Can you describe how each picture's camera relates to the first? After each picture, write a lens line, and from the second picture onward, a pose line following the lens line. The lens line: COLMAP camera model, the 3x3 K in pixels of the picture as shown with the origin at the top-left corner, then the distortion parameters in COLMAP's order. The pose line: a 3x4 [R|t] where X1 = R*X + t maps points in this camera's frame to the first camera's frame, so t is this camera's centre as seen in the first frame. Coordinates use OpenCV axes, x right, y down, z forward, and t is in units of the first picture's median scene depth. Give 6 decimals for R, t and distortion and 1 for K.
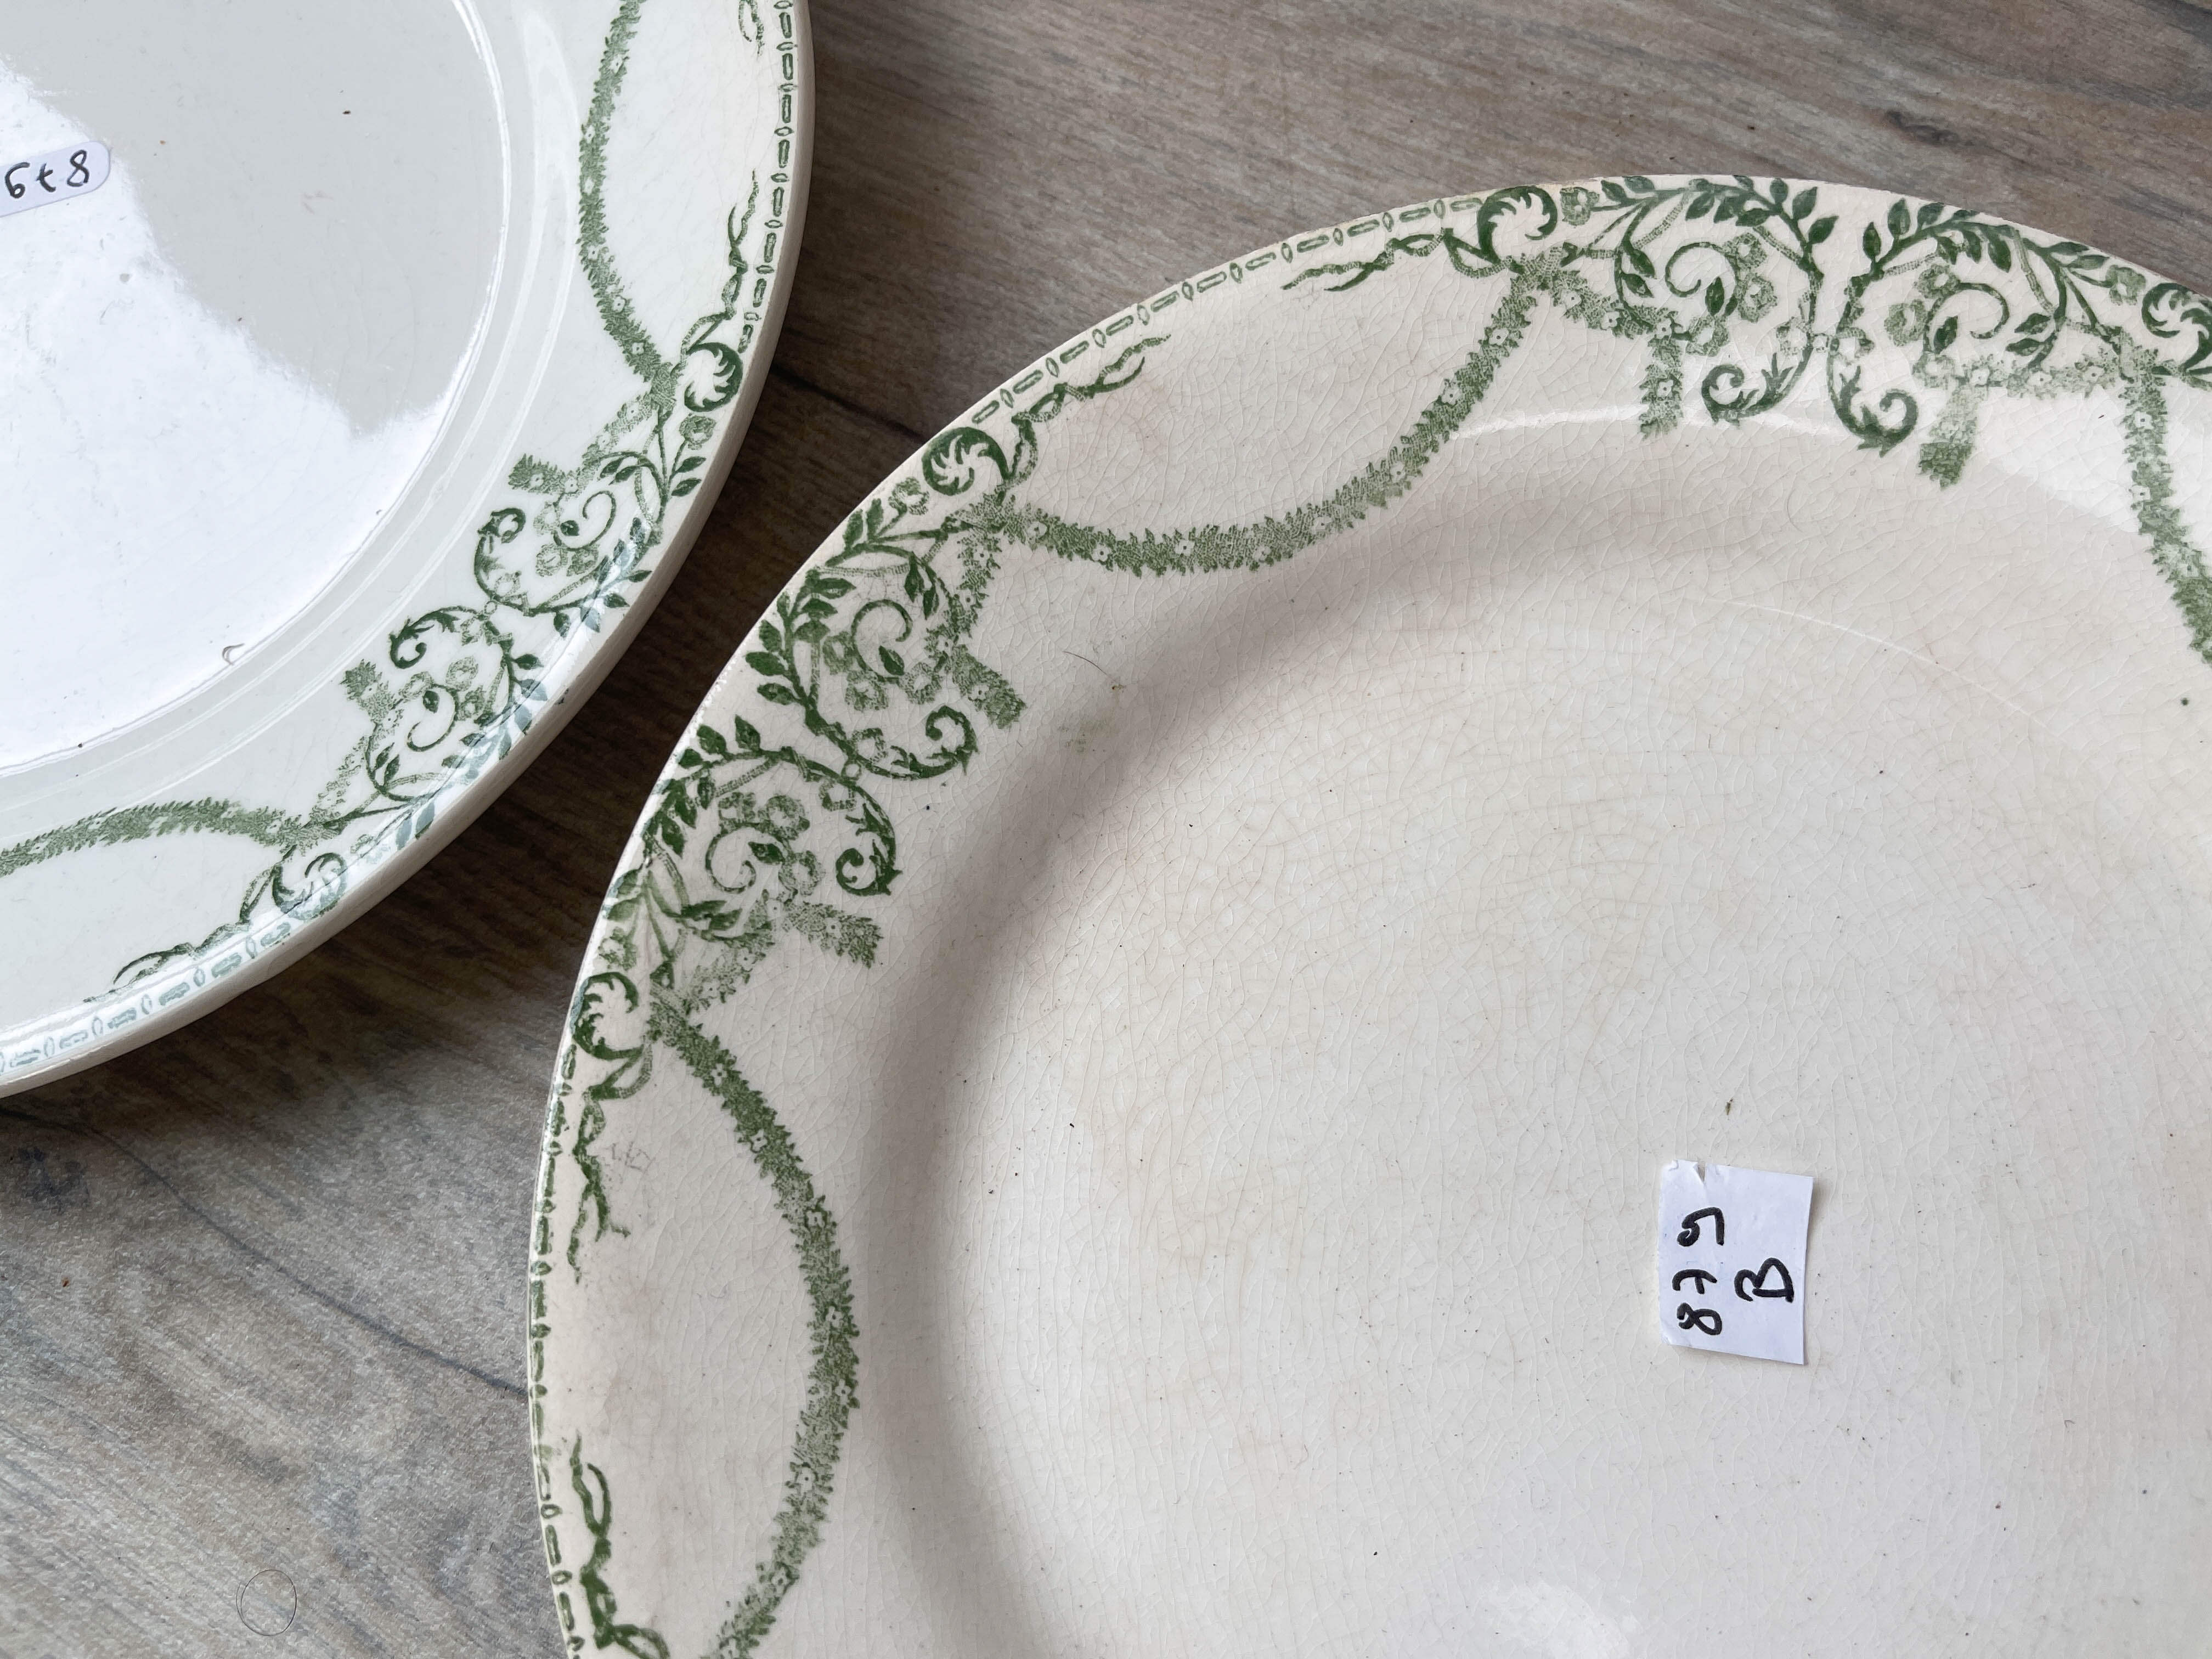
lens RADIAL K [[1749.3, 0, 1107.9], [0, 1749.3, 827.8], [0, 0, 1]] dist [0.031526, -0.076559]
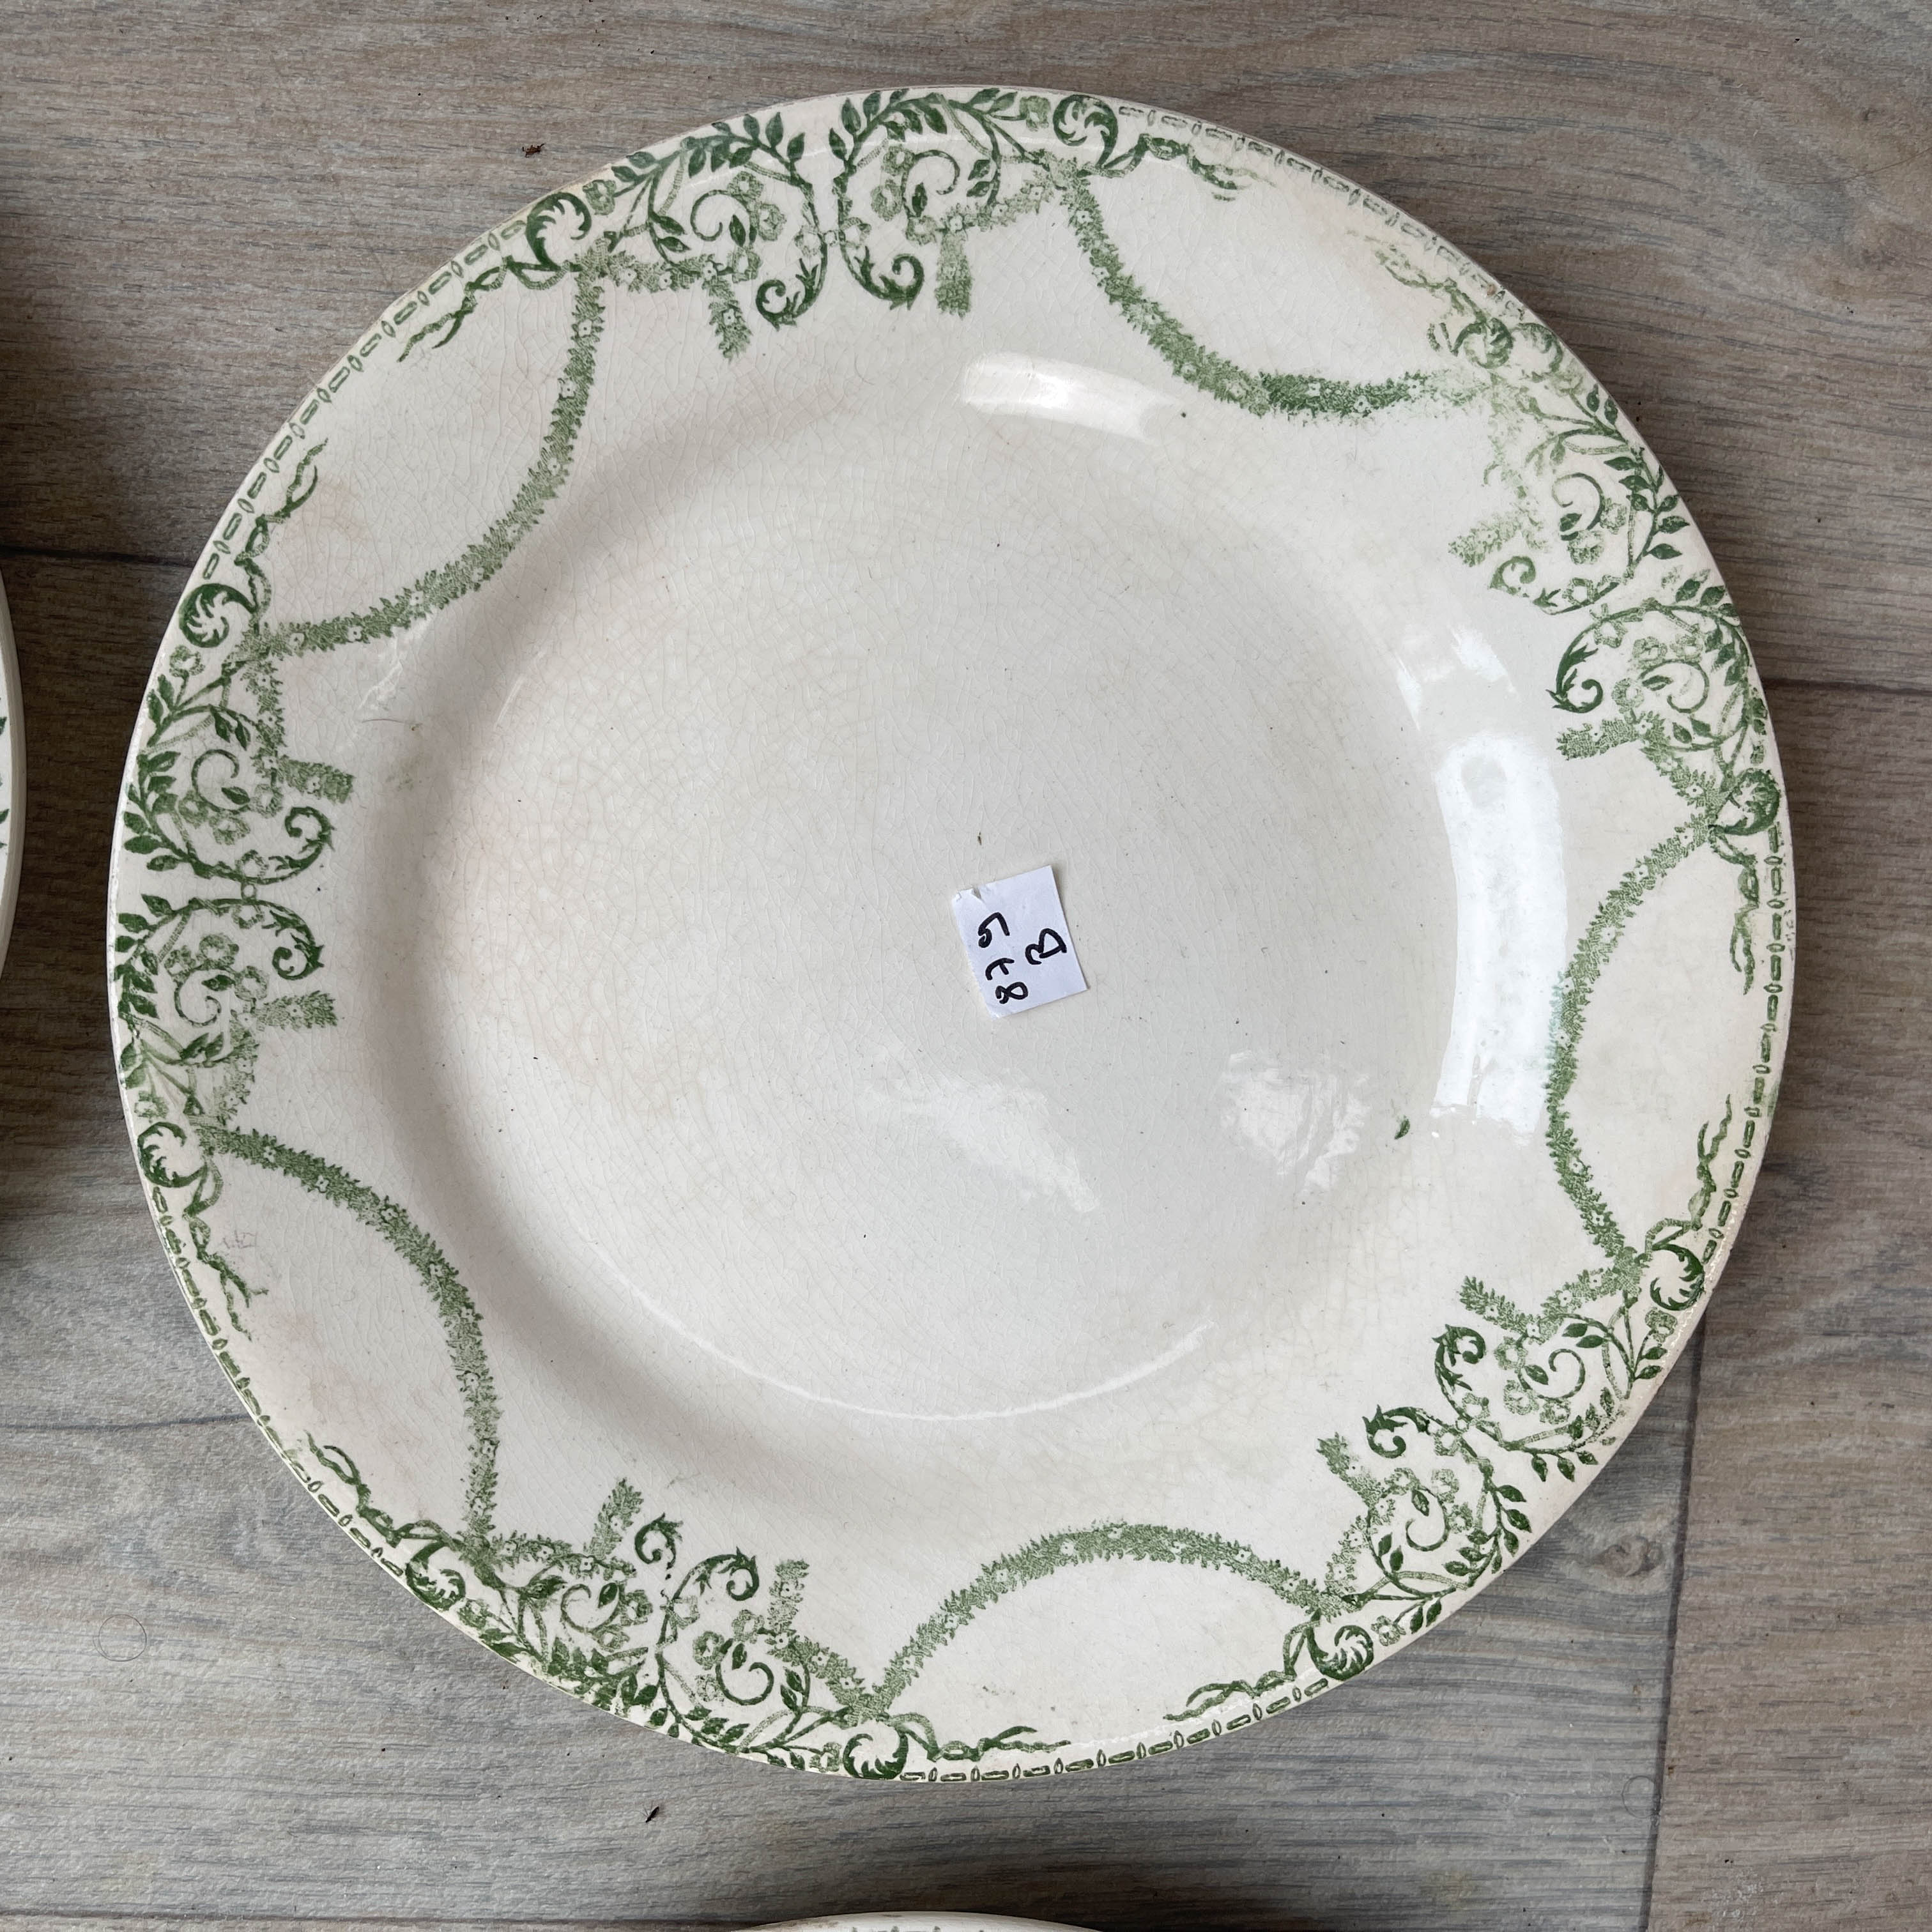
lens RADIAL K [[2036.3, 0, 859.1], [0, 2036.3, 971.6], [0, 0, 1]] dist [-0.008479, 0.013838]
pose [[0.893730, -0.427172, 0.137004, 0.015262], [0.365131, 0.870104, 0.331055, -0.295560], [-0.260626, -0.245849, 0.933612, -0.443823]]
